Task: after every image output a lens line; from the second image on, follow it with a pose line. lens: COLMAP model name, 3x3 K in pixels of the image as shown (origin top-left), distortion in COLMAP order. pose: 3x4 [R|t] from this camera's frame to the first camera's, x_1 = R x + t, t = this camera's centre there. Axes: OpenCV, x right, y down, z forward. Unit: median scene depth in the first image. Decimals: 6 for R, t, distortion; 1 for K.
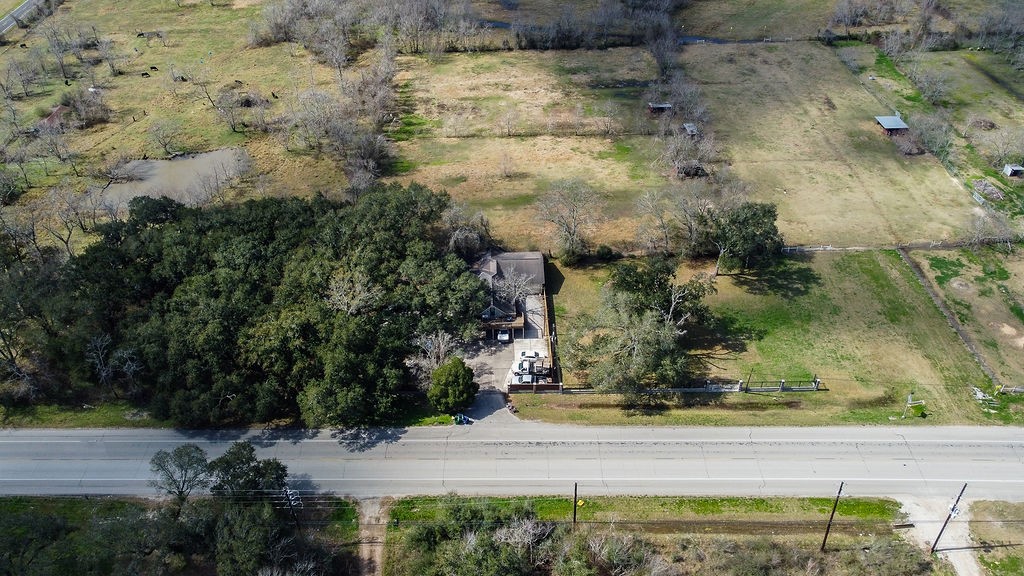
lens RADIAL K [[788.4, 0, 501.4], [0, 788.4, 289.5], [0, 0, 1]] dist [-0.005379, -0.006003]
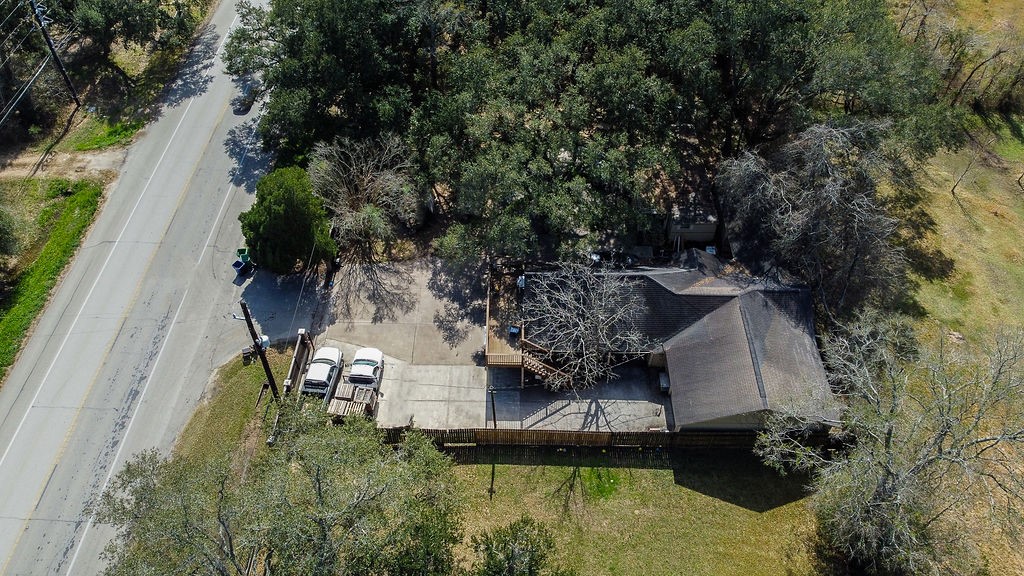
lens RADIAL K [[779.0, 0, 507.4], [0, 779.0, 282.8], [0, 0, 1]] dist [0.004086, -0.004636]
pose [[-0.041853, 0.768014, -0.639063, 0.244764], [-0.620309, 0.481444, 0.619216, -0.216883], [0.783240, 0.422333, 0.456256, 0.839215]]
